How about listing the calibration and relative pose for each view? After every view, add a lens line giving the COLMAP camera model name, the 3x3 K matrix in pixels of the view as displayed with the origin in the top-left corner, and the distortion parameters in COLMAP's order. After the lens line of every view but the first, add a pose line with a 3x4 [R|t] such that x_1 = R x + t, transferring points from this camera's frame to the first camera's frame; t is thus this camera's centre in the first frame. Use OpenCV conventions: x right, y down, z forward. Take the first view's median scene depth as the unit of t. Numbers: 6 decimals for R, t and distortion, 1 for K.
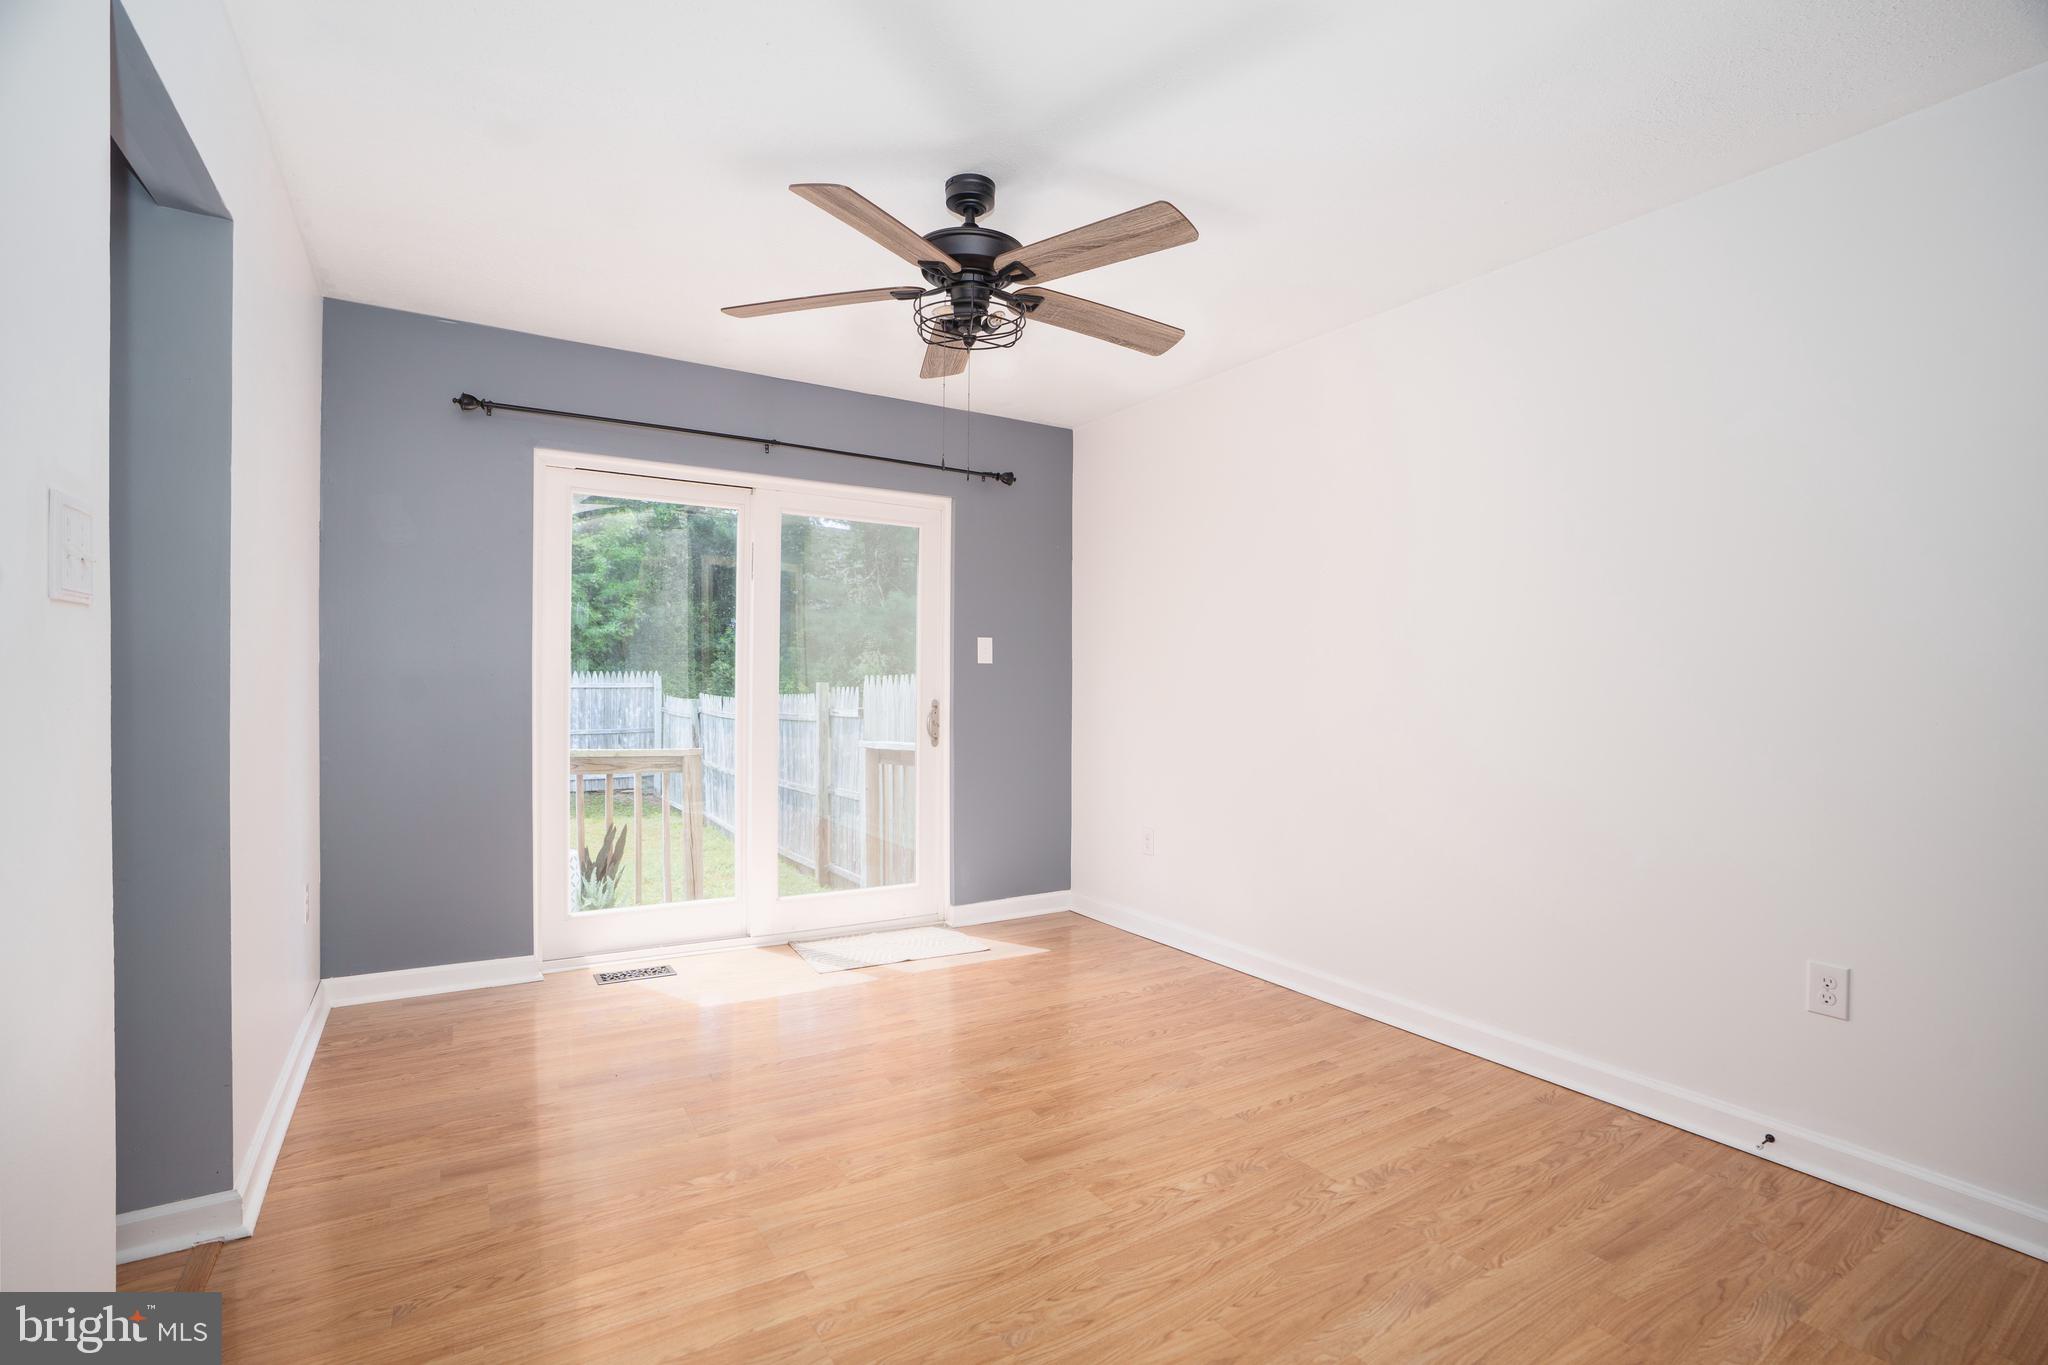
lens RADIAL K [[981.9, 0, 1024.0], [0, 981.9, 682.5], [0, 0, 1]] dist [-0.059878, 0.024406]
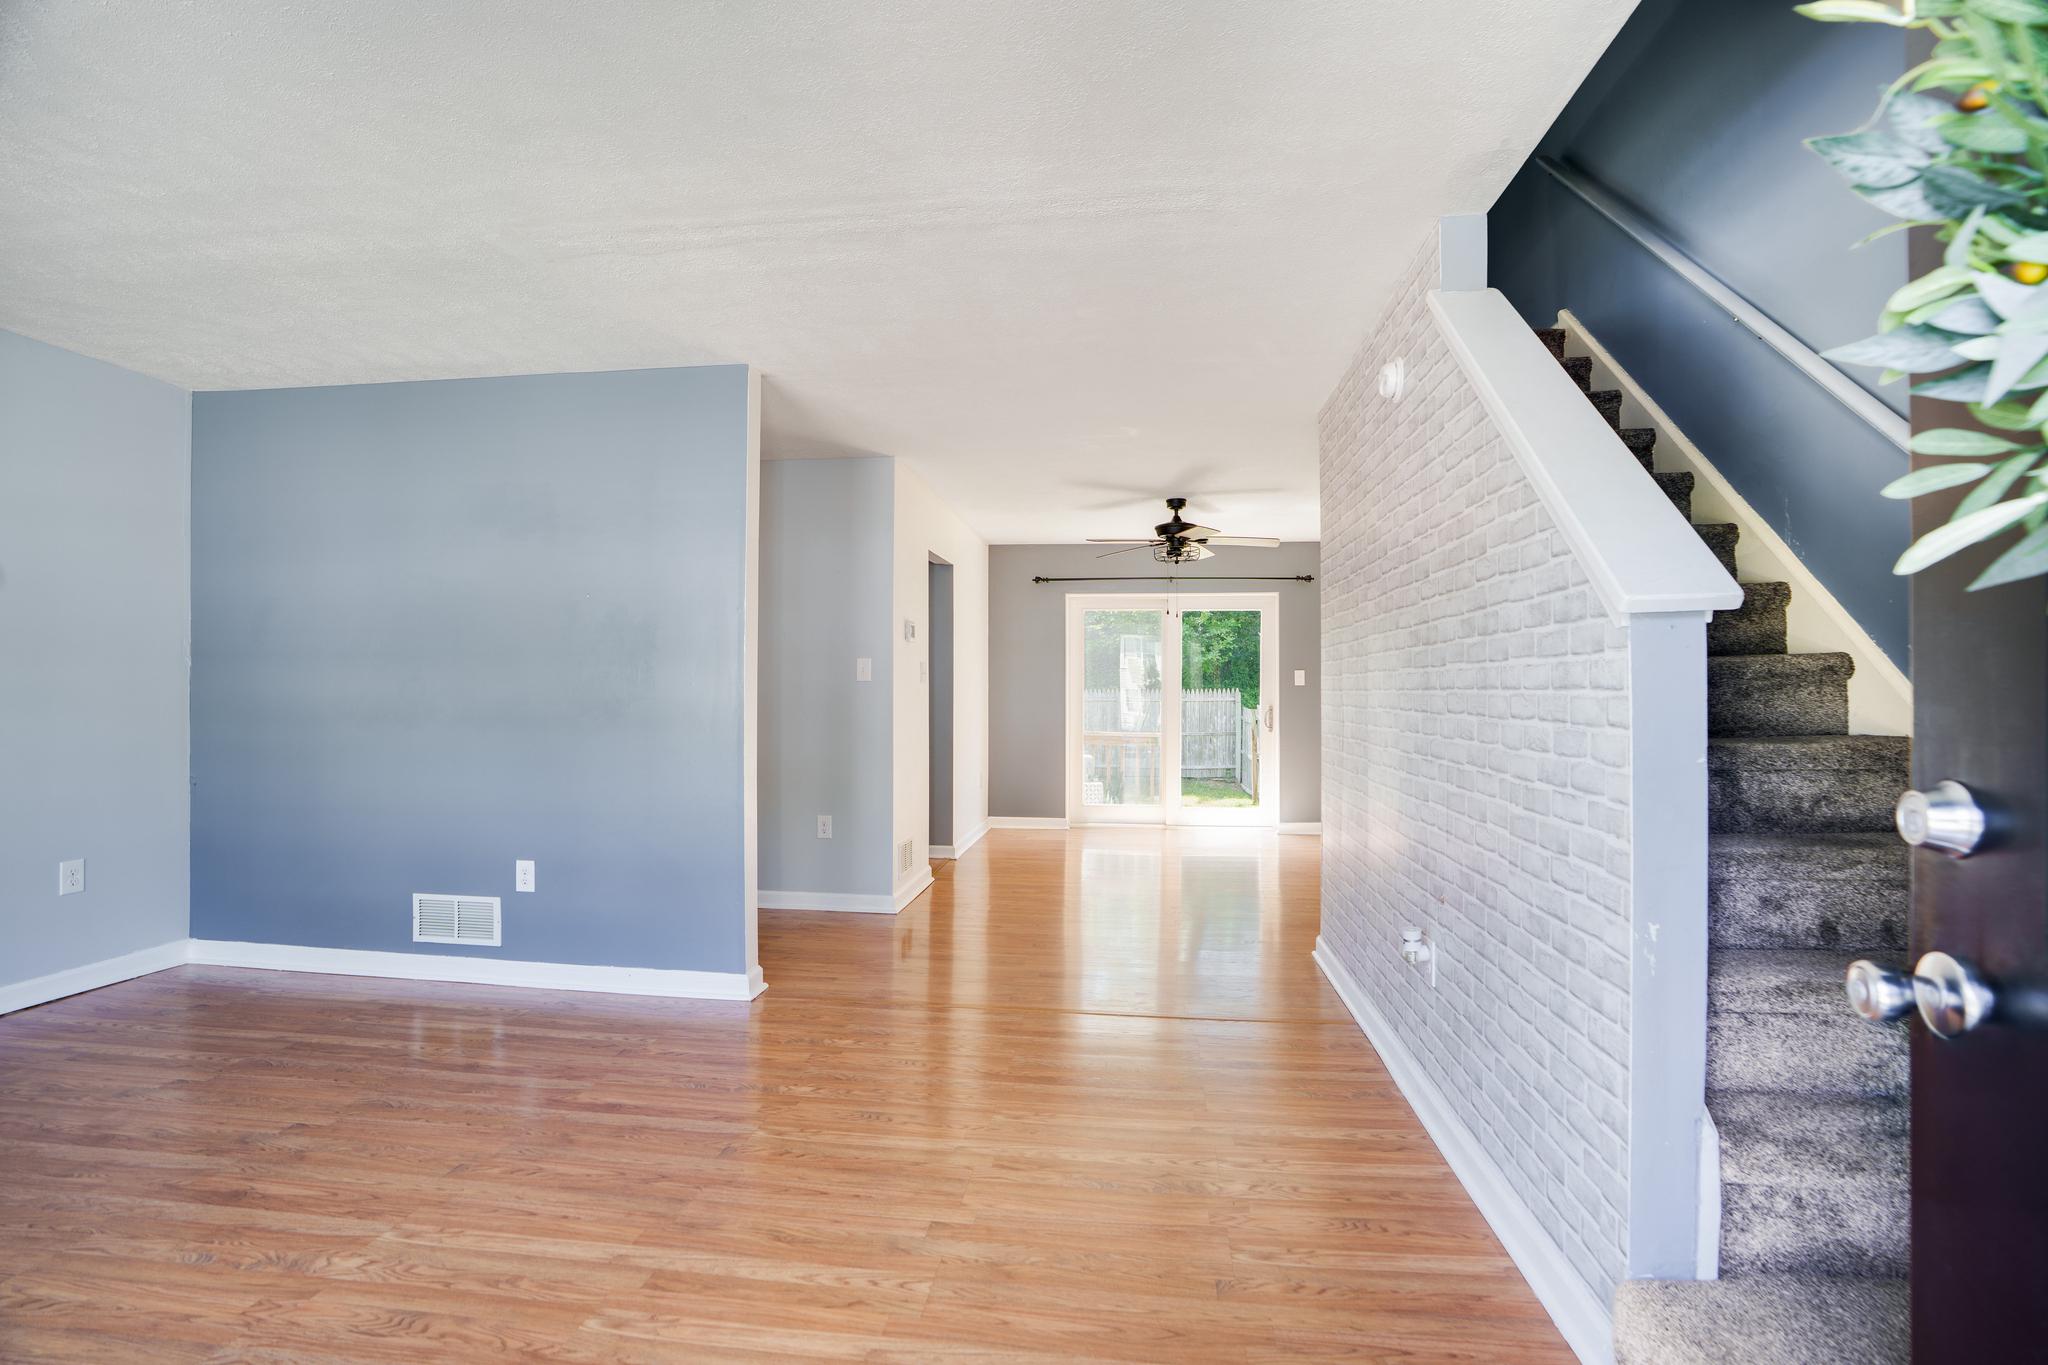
lens RADIAL K [[948.2, 0, 1018.0], [0, 948.2, 706.7], [0, 0, 1]] dist [-0.001228, 0.000293]
pose [[0.787482, -0.000873, -0.616337, 0.792806], [0.006739, 0.999951, 0.007193, 0.004061], [0.616301, -0.009818, 0.787449, -0.842953]]
